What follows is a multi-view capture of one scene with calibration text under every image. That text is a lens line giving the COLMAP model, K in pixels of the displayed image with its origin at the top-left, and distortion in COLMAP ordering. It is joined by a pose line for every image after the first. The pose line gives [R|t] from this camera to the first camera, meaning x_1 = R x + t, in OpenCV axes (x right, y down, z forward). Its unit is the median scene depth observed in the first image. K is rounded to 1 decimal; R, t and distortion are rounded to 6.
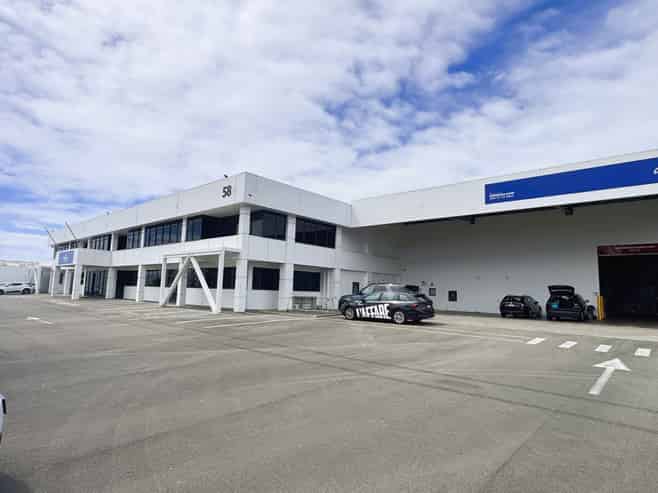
lens RADIAL K [[381.5, 0, 329.0], [0, 381.5, 246.5], [0, 0, 1]] dist [0.015003, -0.000962]
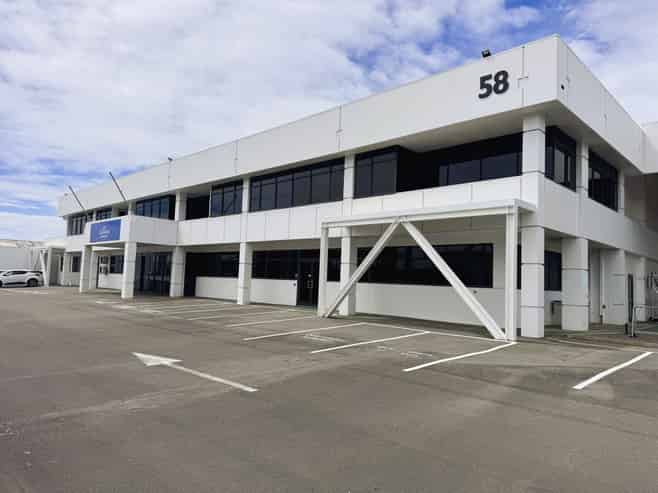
lens RADIAL K [[455.4, 0, 329.0], [0, 455.4, 246.5], [0, 0, 1]] dist [0.085264, -0.100277]
pose [[0.999027, 0.003598, -0.043946, -0.222070], [-0.001814, 0.999175, 0.040568, 0.017312], [0.044056, -0.040449, 0.998210, 0.202450]]
